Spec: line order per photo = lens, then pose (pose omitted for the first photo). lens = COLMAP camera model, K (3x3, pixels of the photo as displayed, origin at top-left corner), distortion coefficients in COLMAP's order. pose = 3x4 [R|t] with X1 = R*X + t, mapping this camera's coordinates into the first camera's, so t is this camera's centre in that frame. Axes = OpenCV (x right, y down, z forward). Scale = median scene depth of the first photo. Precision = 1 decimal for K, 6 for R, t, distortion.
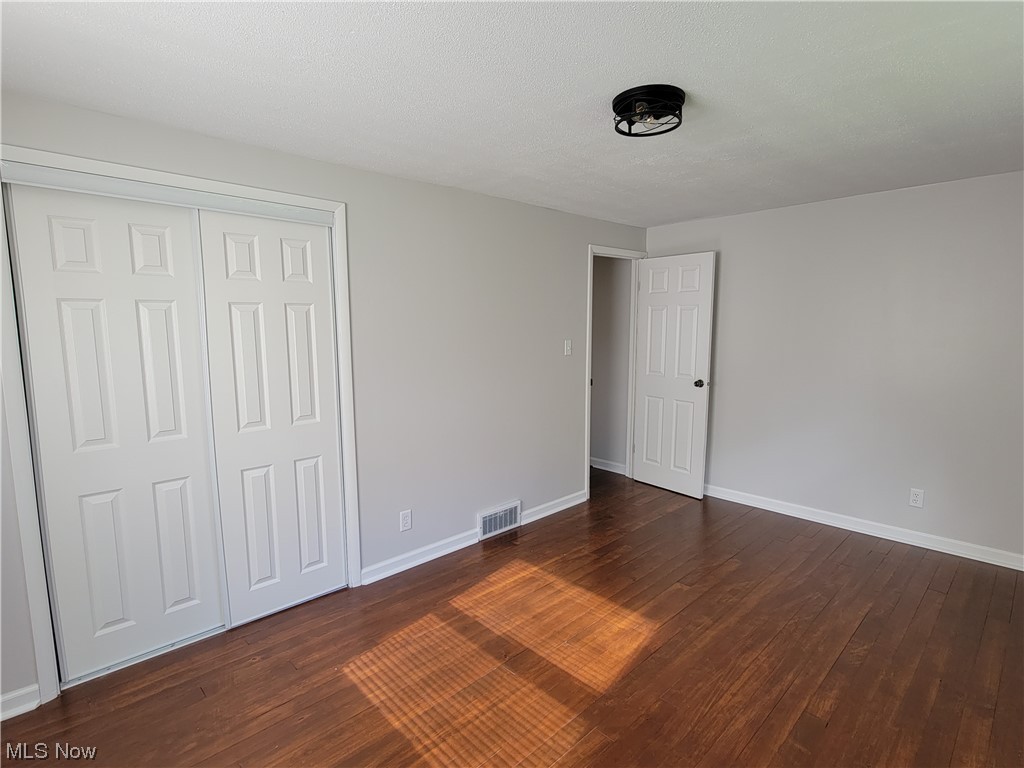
lens RADIAL K [[526.1, 0, 511.0], [0, 526.1, 375.8], [0, 0, 1]] dist [0.000116, 0.000280]
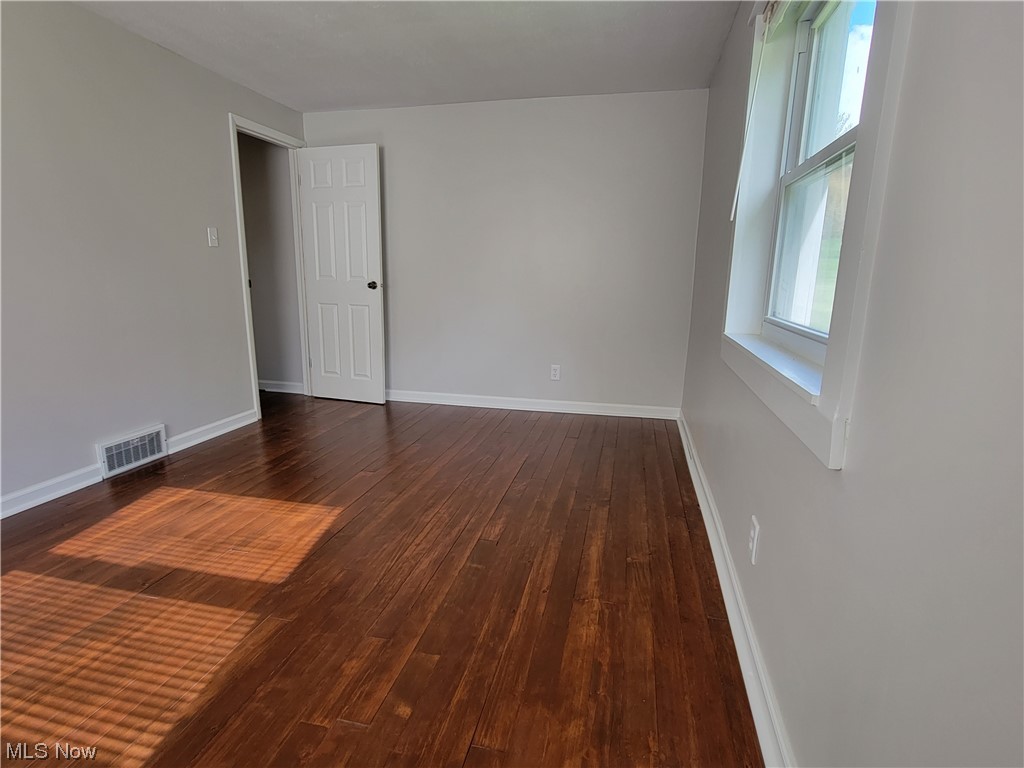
lens RADIAL K [[526.1, 0, 507.6], [0, 526.1, 386.8], [0, 0, 1]] dist [0.000116, 0.000280]
pose [[0.839304, -0.100566, 0.534280, 0.045552], [0.046873, 0.992469, 0.113176, 0.150589], [-0.541638, -0.069946, 0.837697, 0.065223]]
